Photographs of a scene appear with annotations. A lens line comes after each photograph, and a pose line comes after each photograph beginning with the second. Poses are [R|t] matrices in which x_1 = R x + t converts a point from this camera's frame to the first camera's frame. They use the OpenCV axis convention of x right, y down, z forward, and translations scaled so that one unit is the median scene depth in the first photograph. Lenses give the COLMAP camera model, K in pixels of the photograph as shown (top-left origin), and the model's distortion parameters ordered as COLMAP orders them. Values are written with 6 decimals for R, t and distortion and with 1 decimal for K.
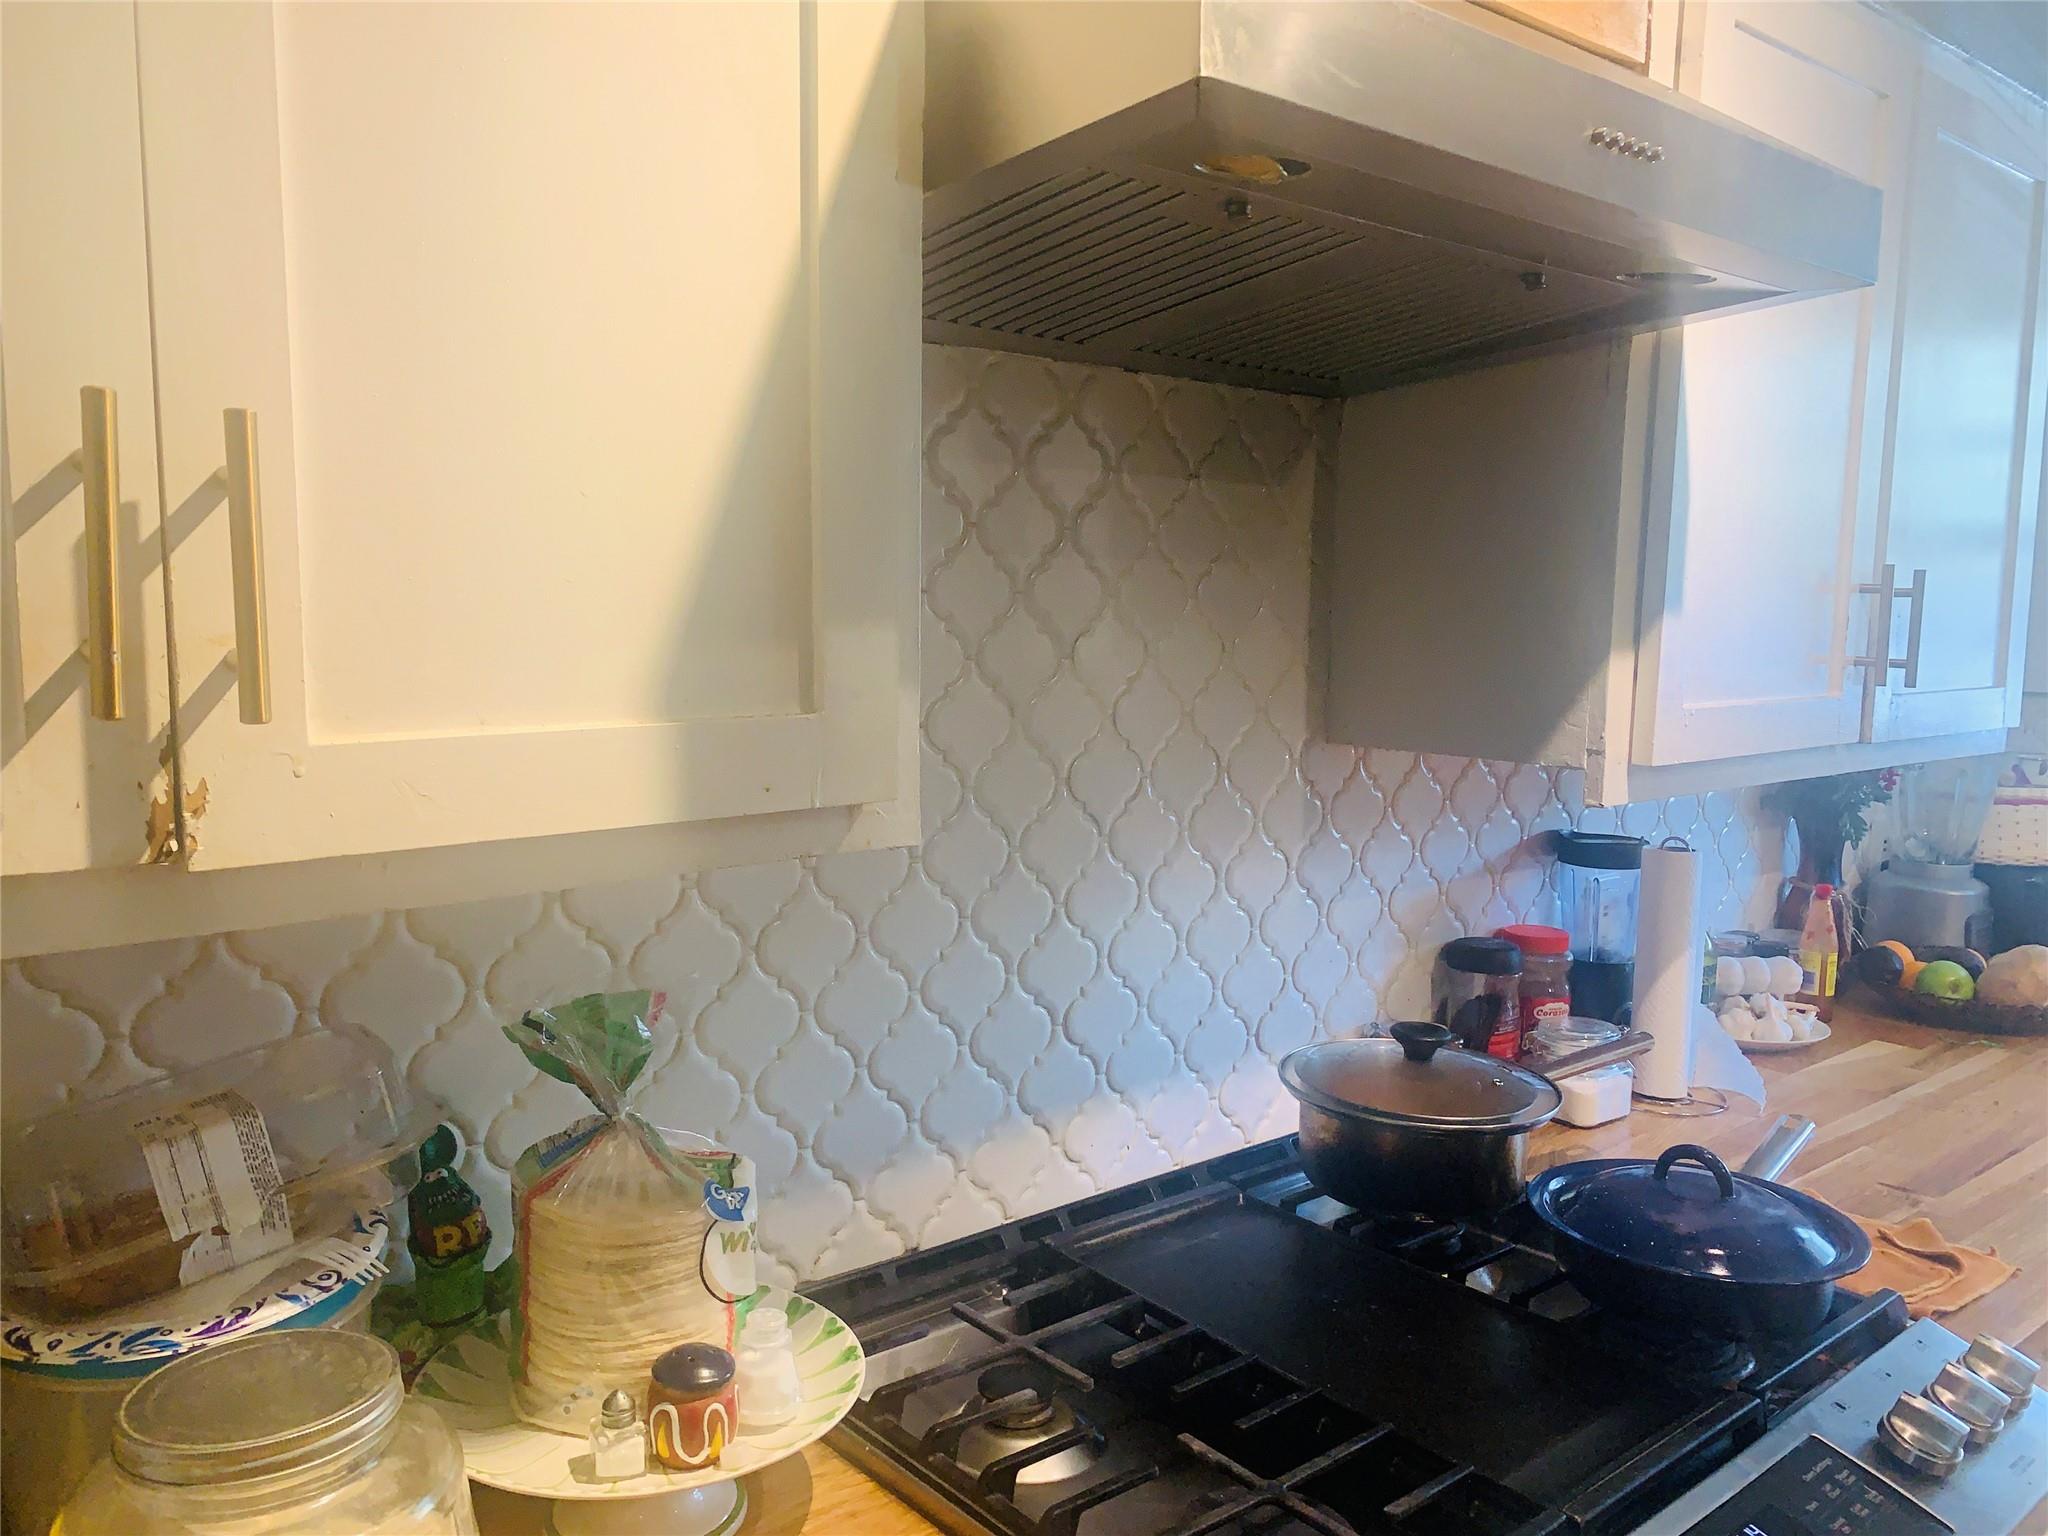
lens RADIAL K [[1558.7, 0, 1008.8], [0, 1558.7, 779.2], [0, 0, 1]] dist [0.040229, -0.045785]
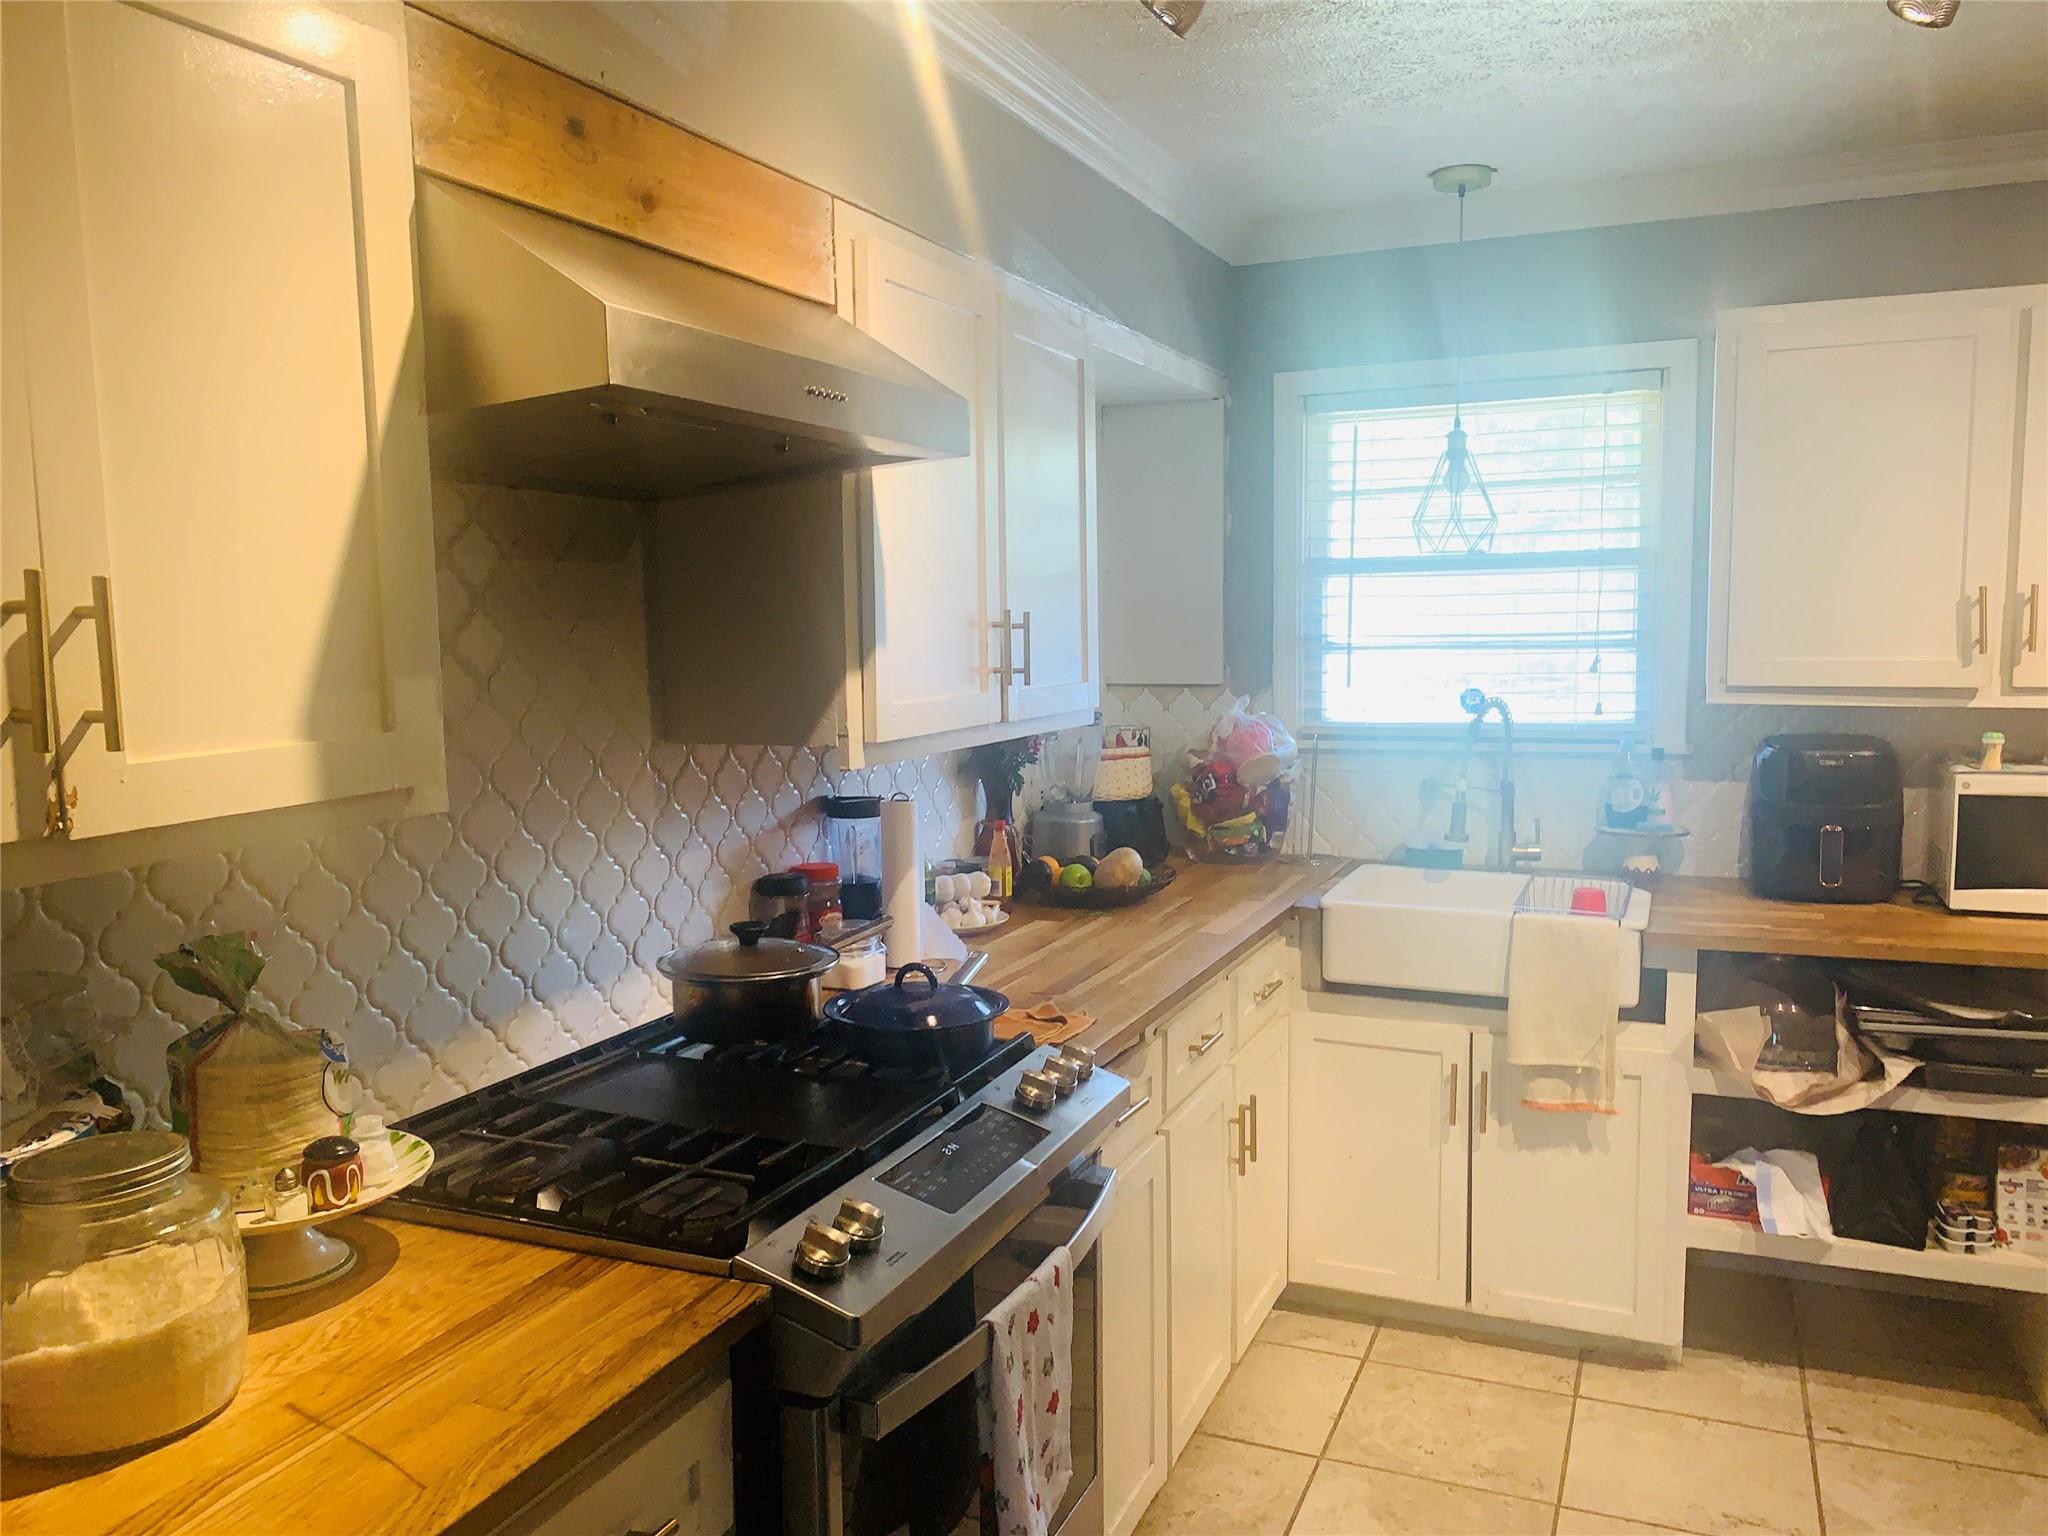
lens RADIAL K [[1558.7, 0, 1030.6], [0, 1558.7, 777.8], [0, 0, 1]] dist [0.040229, -0.045785]
pose [[0.889451, -0.074204, 0.450967, -0.170789], [0.079923, 0.996781, 0.006380, 0.030675], [-0.449988, 0.030368, 0.892518, -0.491384]]
